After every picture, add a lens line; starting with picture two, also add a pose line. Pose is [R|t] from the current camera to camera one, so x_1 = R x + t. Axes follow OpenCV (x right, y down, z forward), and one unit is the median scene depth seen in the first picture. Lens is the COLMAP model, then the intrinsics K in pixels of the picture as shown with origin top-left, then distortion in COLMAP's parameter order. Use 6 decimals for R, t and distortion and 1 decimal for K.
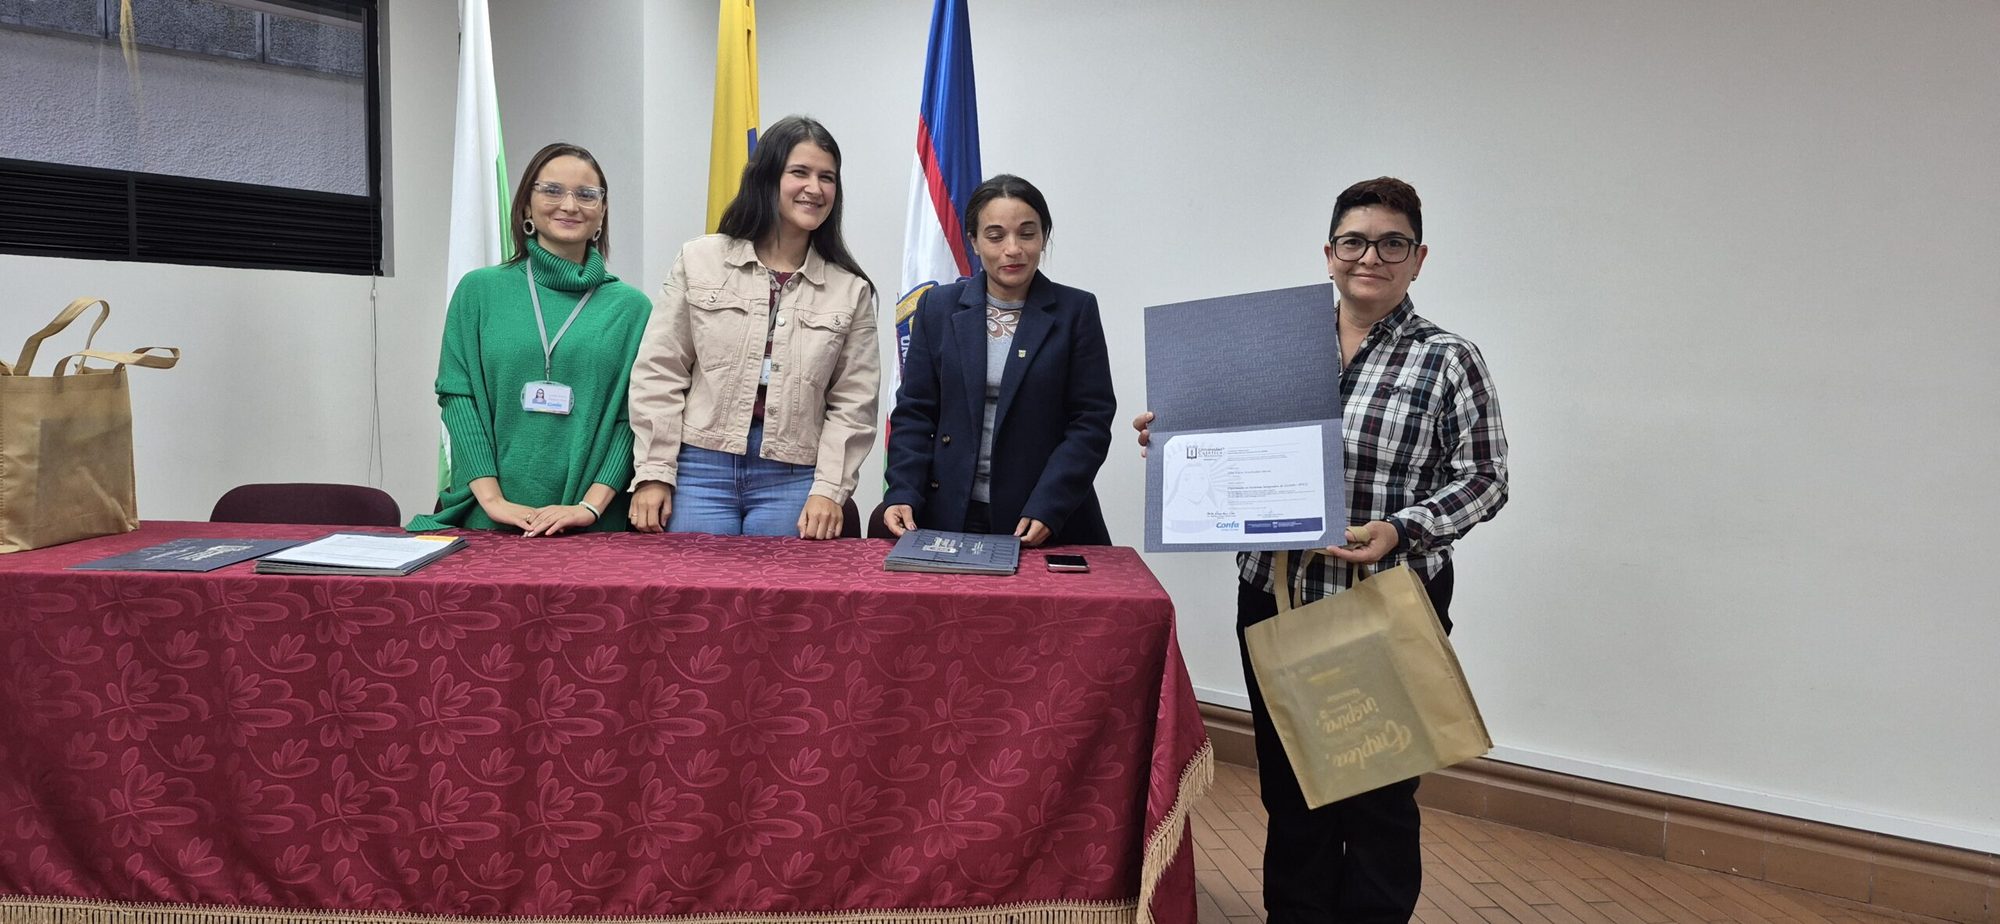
lens RADIAL K [[1497.0, 0, 990.3], [0, 1497.0, 446.6], [0, 0, 1]] dist [0.080919, -0.088577]
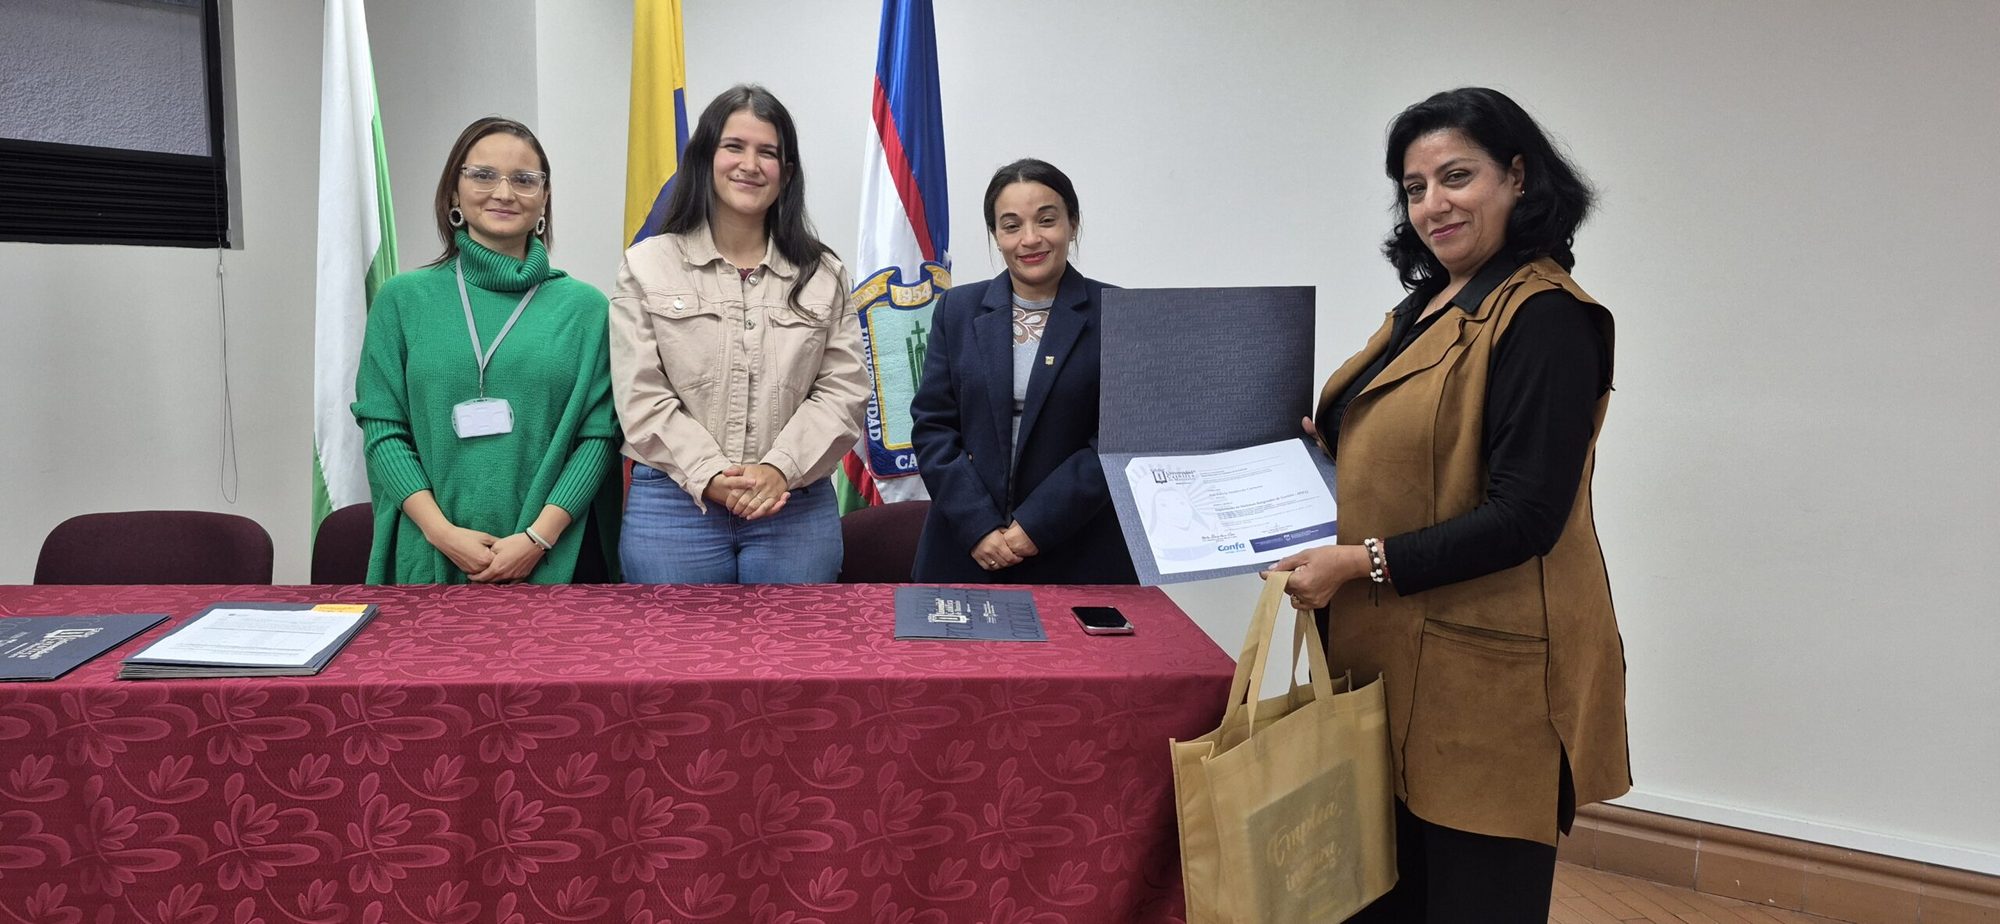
lens RADIAL K [[1497.0, 0, 986.7], [0, 1497.0, 461.6], [0, 0, 1]] dist [0.080919, -0.088577]
pose [[0.995080, -0.015966, 0.097779, -0.113502], [0.010876, 0.998569, 0.052367, -0.065534], [-0.098475, -0.051046, 0.993829, 0.174138]]
